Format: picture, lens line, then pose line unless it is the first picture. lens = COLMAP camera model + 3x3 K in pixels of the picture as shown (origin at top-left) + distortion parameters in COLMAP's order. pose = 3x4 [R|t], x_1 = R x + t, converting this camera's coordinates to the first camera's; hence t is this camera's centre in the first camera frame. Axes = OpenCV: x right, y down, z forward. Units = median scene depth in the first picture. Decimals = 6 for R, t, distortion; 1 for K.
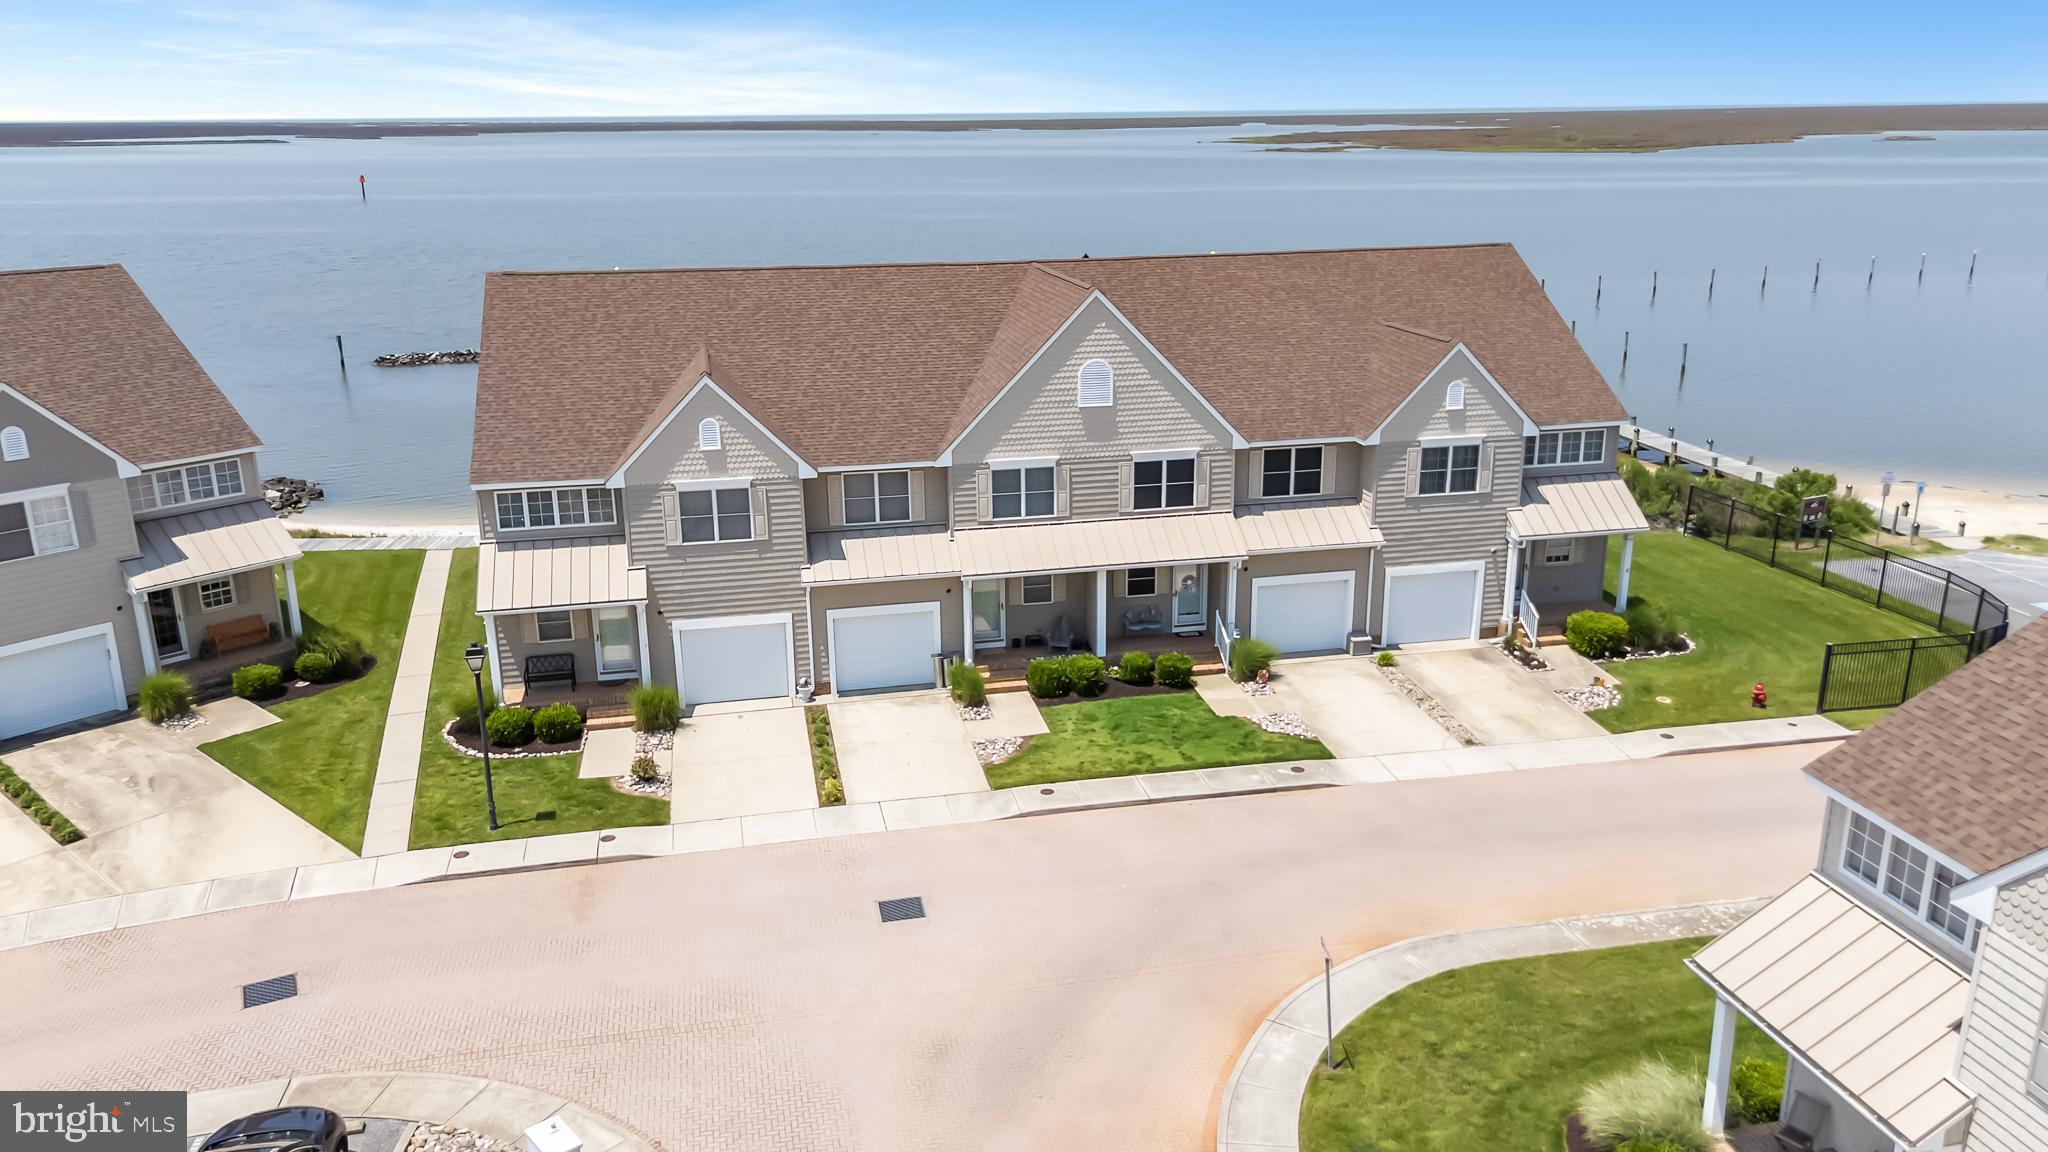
lens RADIAL K [[1486.7, 0, 1024.0], [0, 1486.7, 576.0], [0, 0, 1]] dist [0.138115, -0.203153]
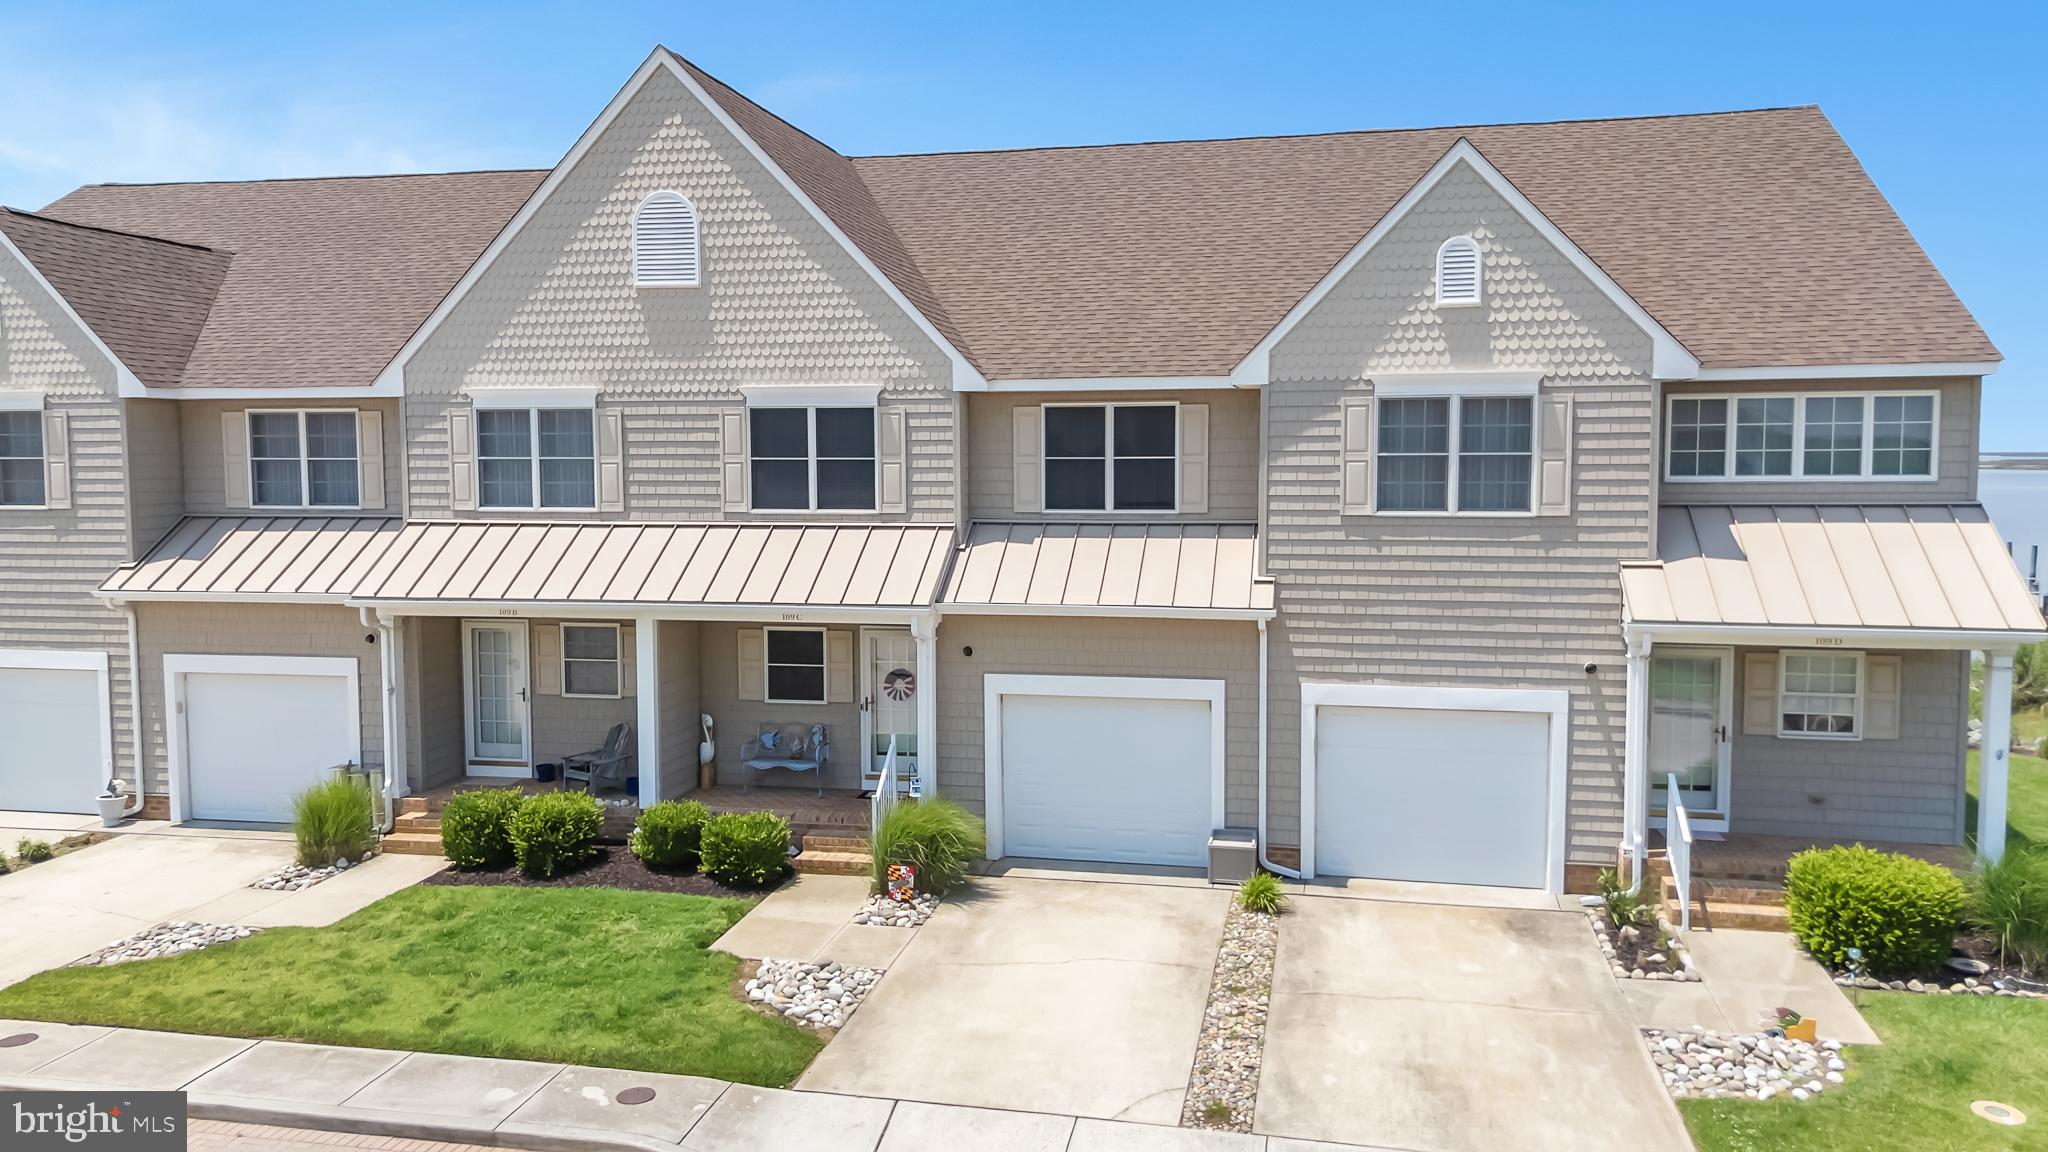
lens RADIAL K [[1486.7, 0, 1024.0], [0, 1486.7, 576.0], [0, 0, 1]] dist [0.138115, -0.203153]
pose [[0.915678, 0.039885, -0.399929, 0.358674], [-0.125651, 0.973595, -0.190592, 0.059715], [0.381767, 0.224772, 0.896511, 0.615371]]
